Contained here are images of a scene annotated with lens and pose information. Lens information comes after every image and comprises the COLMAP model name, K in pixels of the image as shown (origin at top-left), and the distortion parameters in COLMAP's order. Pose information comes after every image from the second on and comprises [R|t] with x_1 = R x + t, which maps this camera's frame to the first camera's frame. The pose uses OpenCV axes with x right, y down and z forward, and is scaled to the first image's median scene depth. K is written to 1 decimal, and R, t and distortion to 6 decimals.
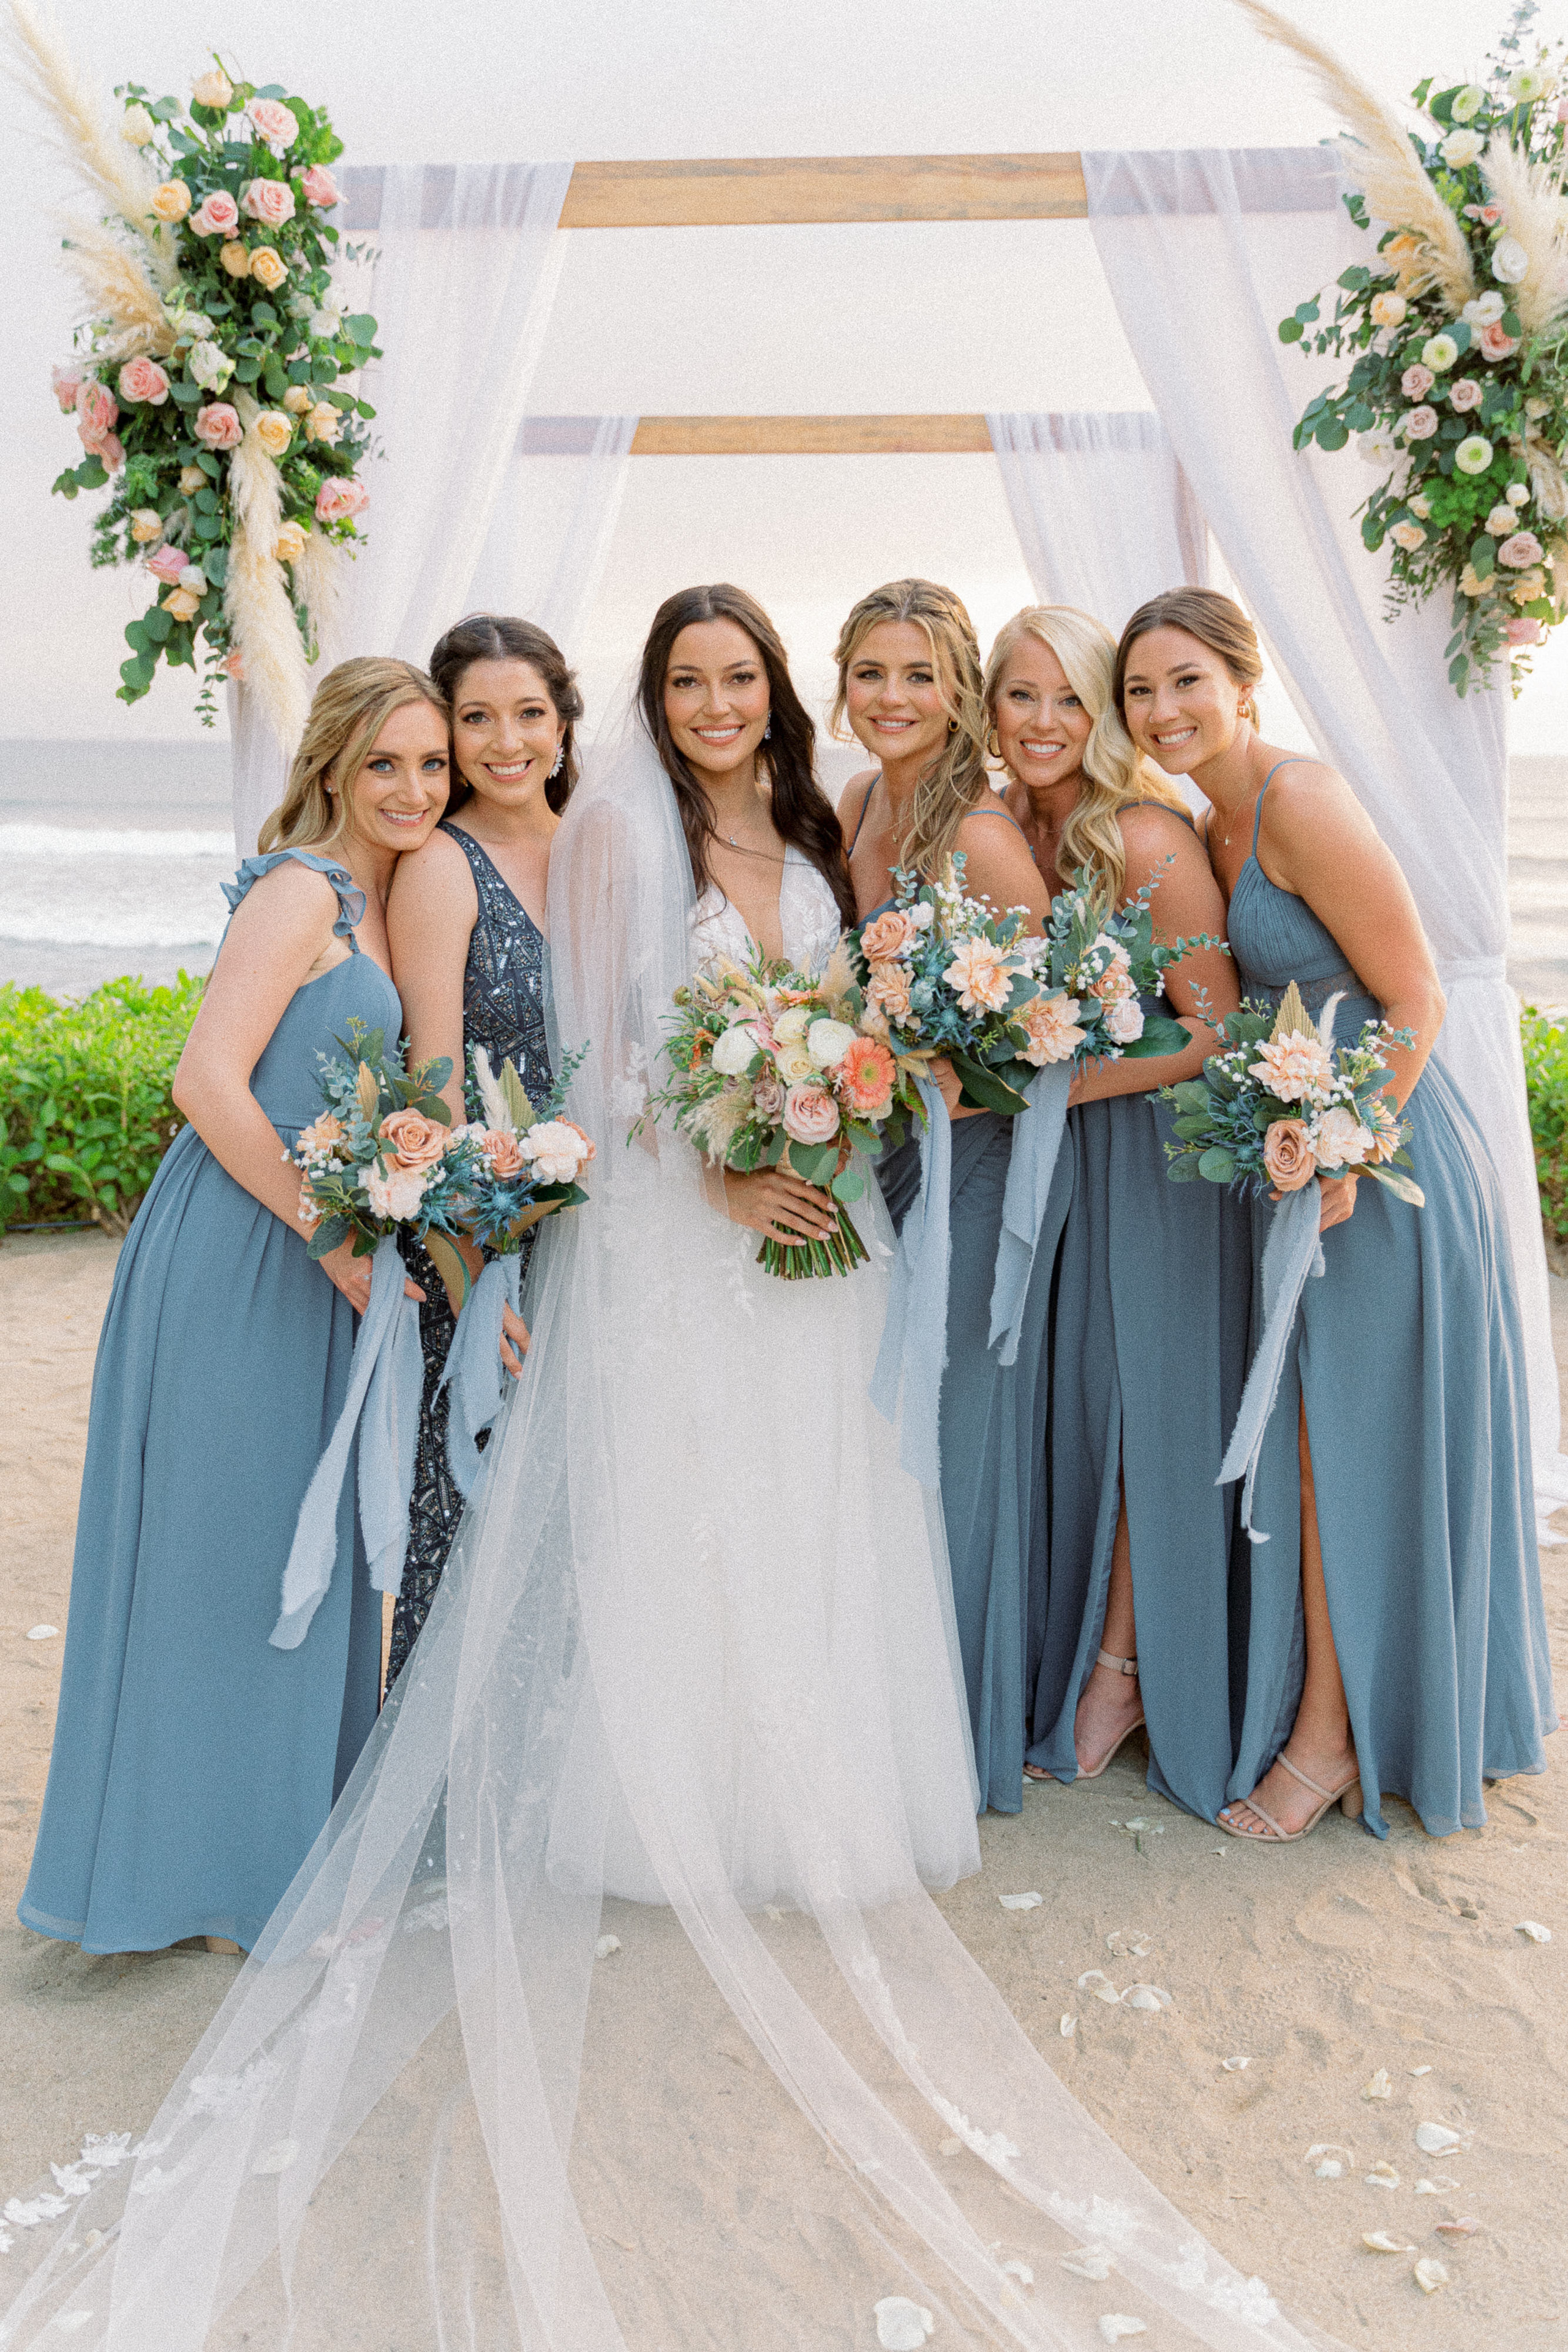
lens RADIAL K [[2017.4, 0, 735.3], [0, 2017.4, 1090.4], [0, 0, 1]] dist [-0.000269, -0.004053]
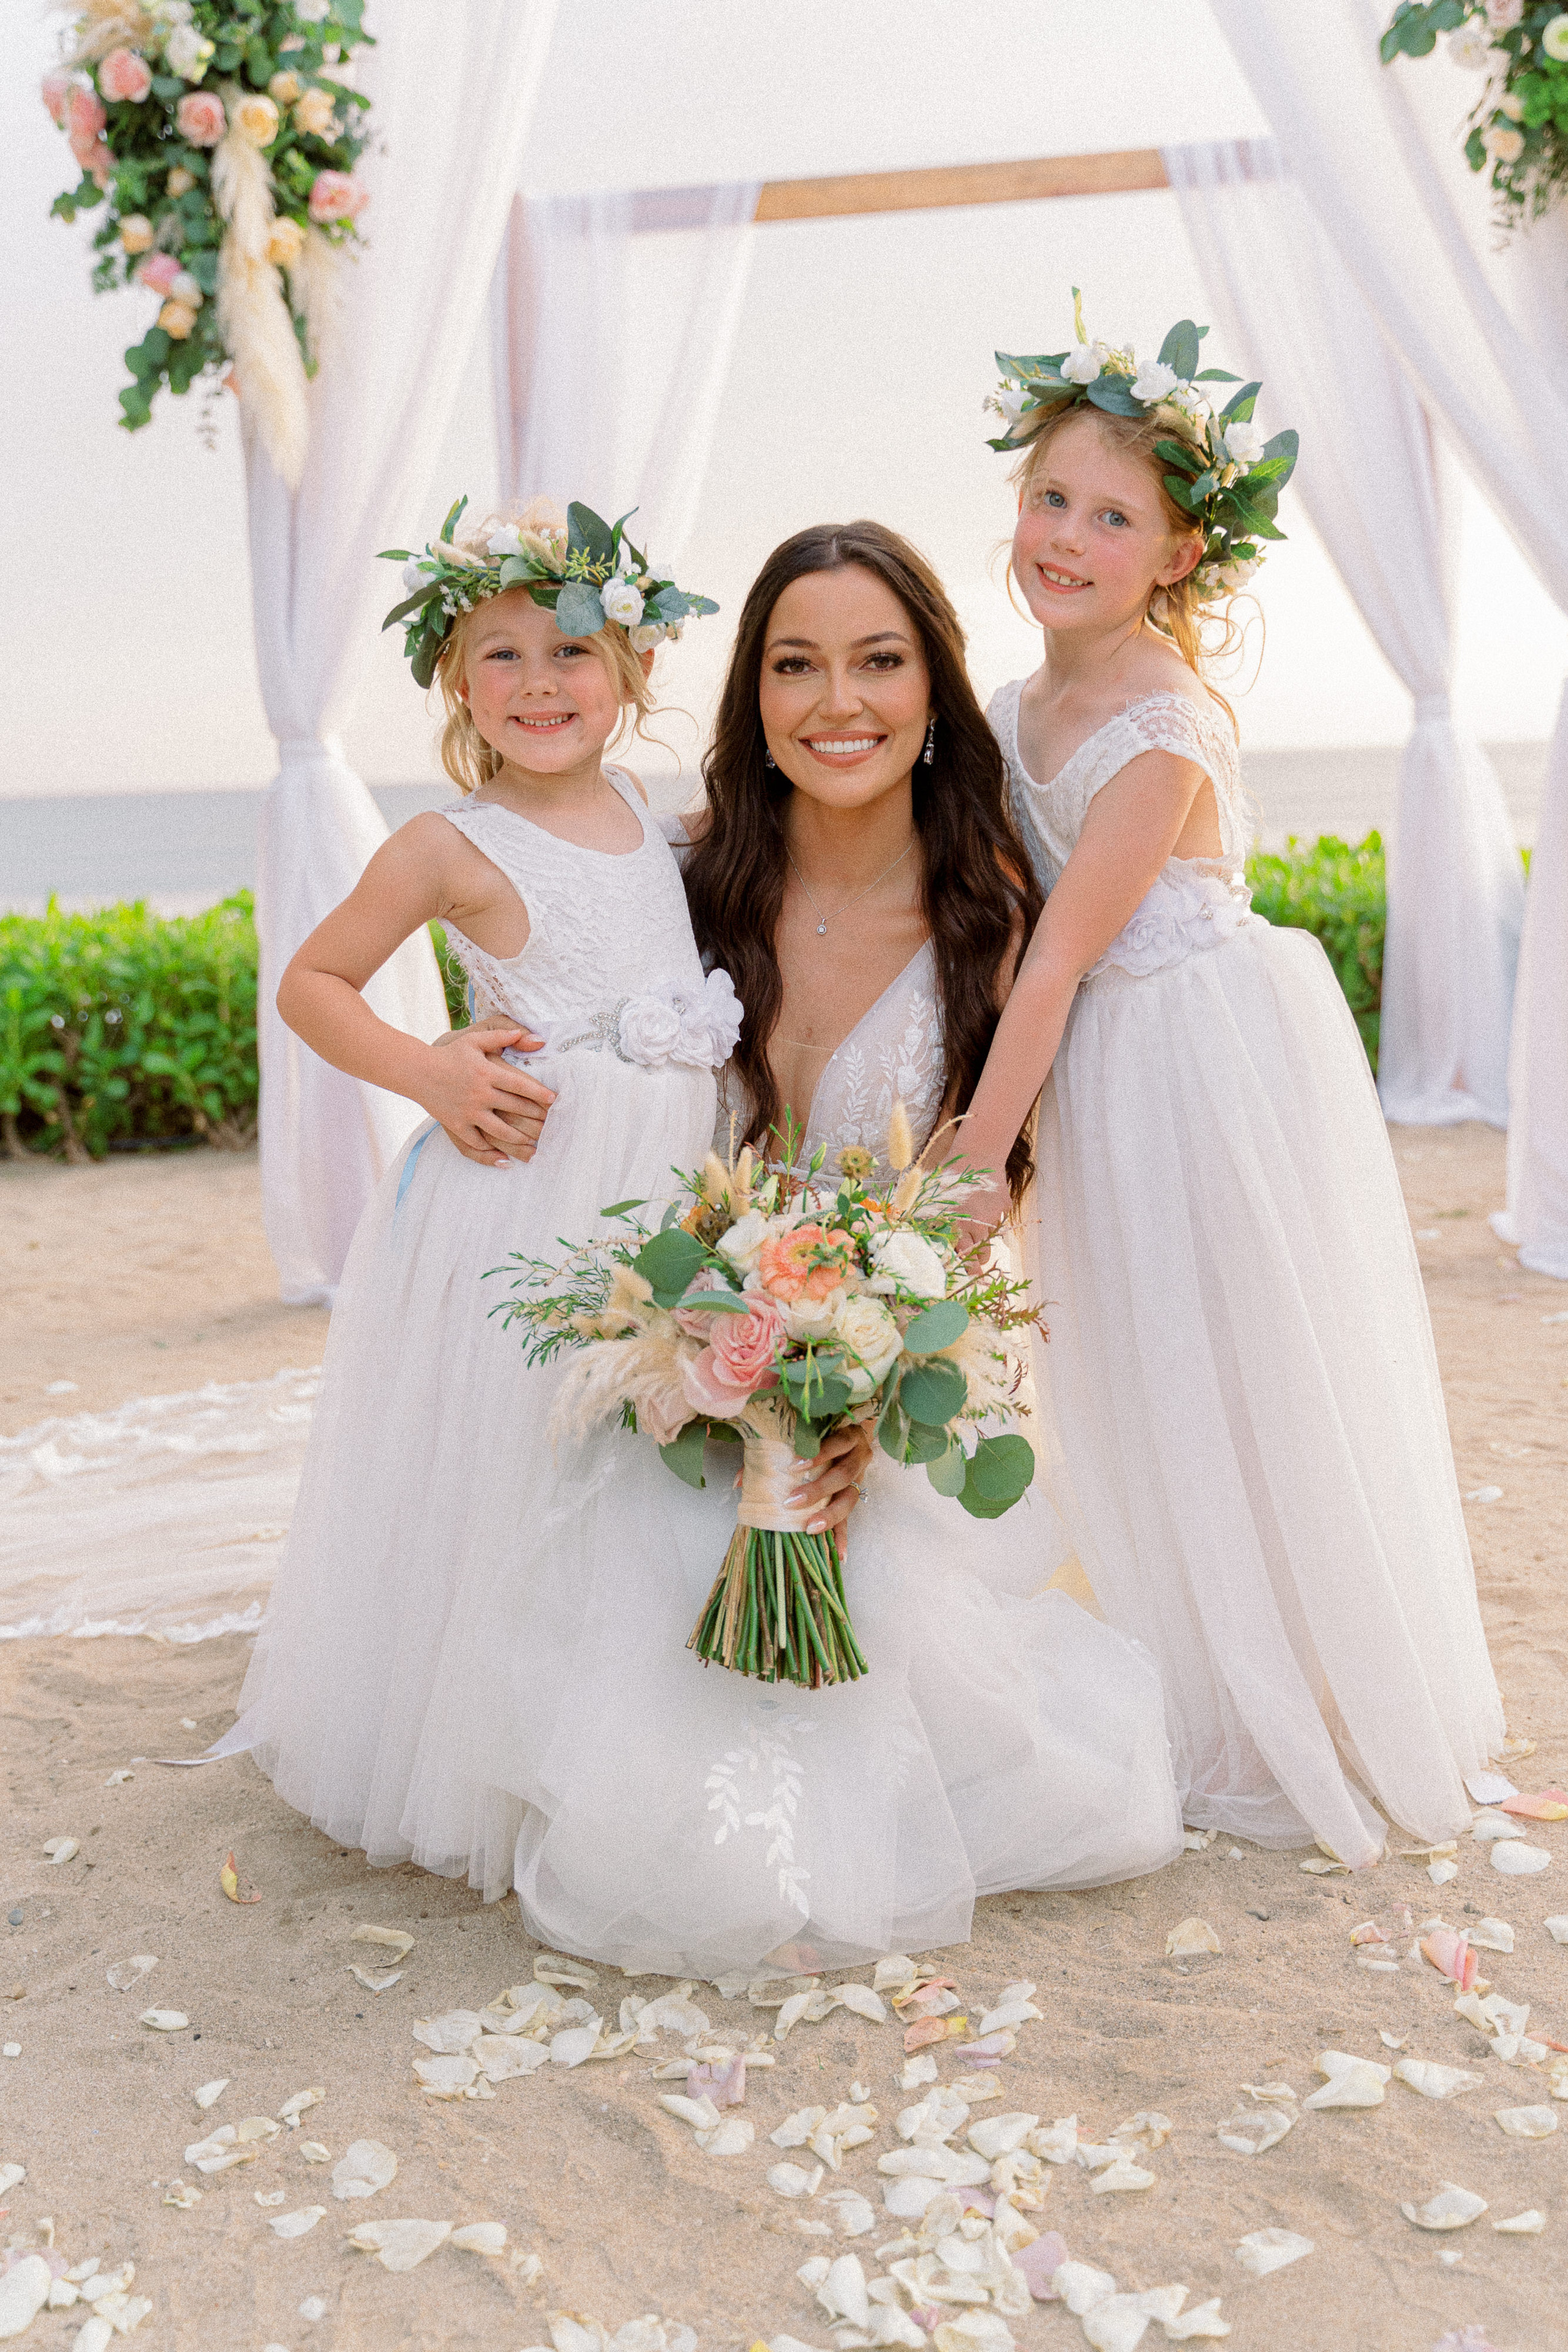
lens RADIAL K [[2481.9, 0, 774.1], [0, 2481.9, 1220.0], [0, 0, 1]] dist [-0.013176, 0.003266]
pose [[0.991634, -0.025054, -0.126624, 0.141749], [0.027168, 0.999518, 0.014990, 0.174093], [0.126188, -0.018304, 0.991837, -0.128885]]
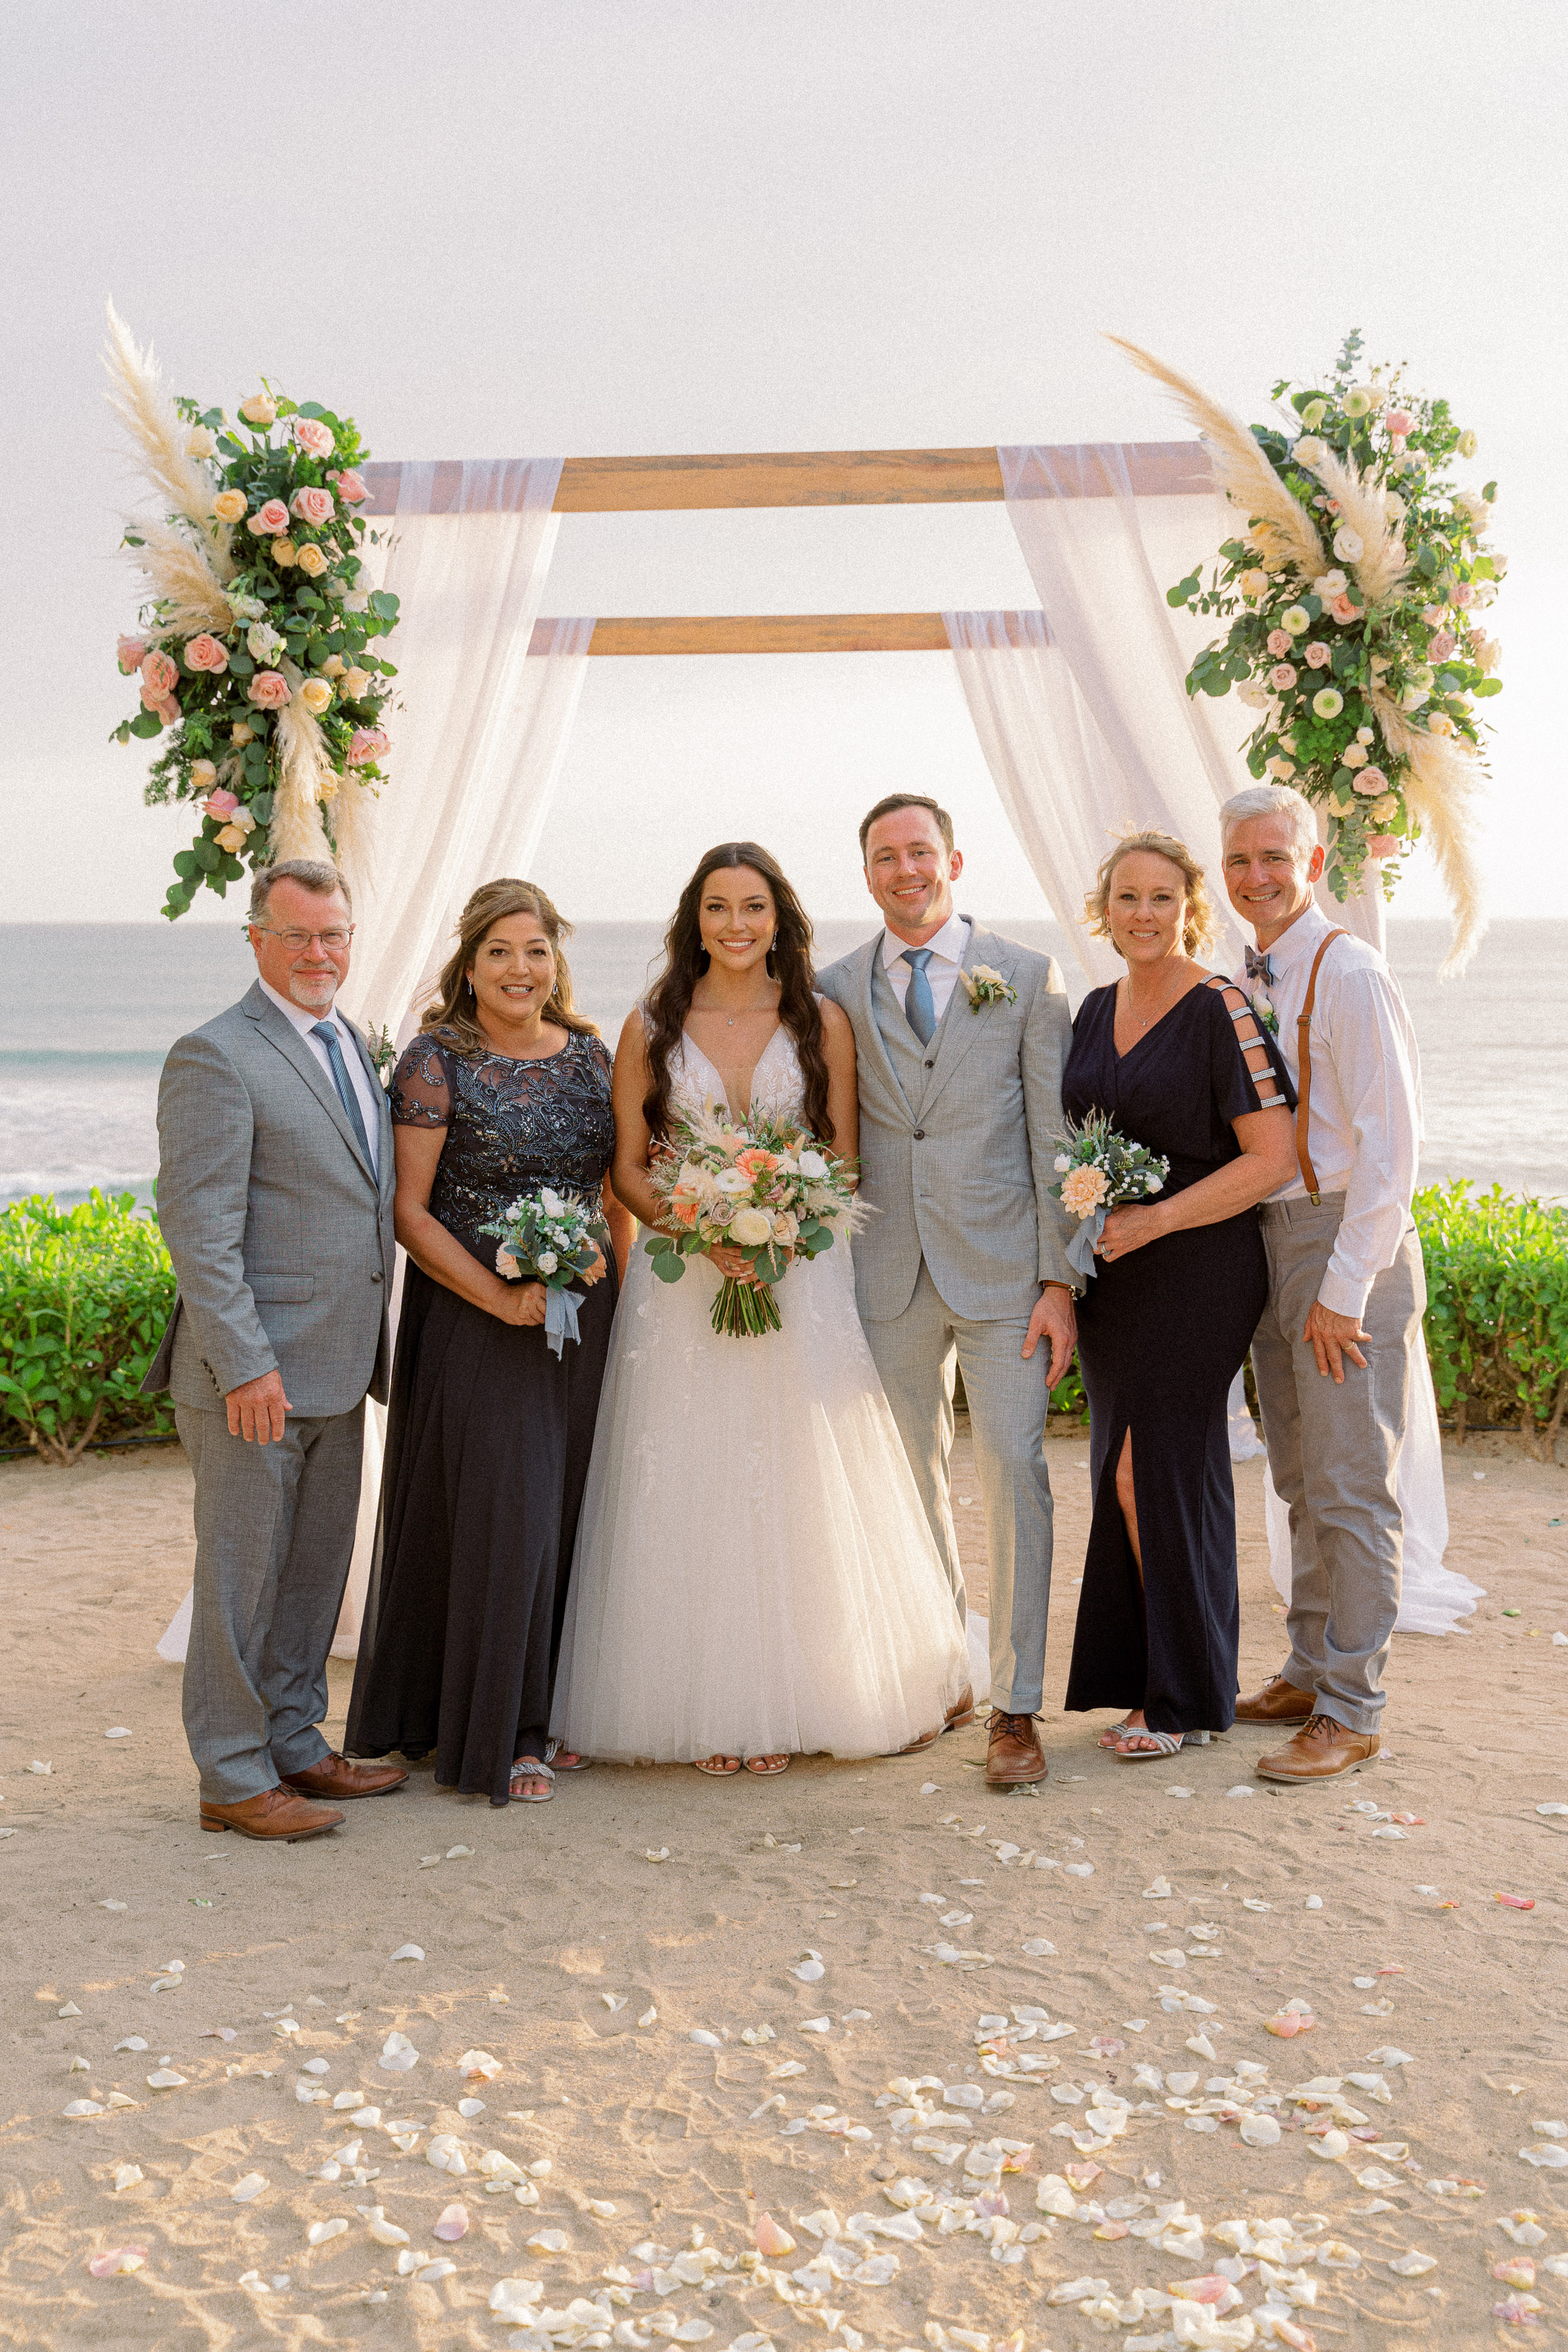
lens RADIAL K [[2710.5, 0, 784.0], [0, 2710.5, 1176.0], [0, 0, 1]] dist [0.023036, 0.037126]
pose [[0.999005, -0.017293, 0.041104, -0.025174], [0.020341, 0.996980, -0.074944, 0.075377], [-0.039684, 0.075706, 0.996340, -0.550865]]
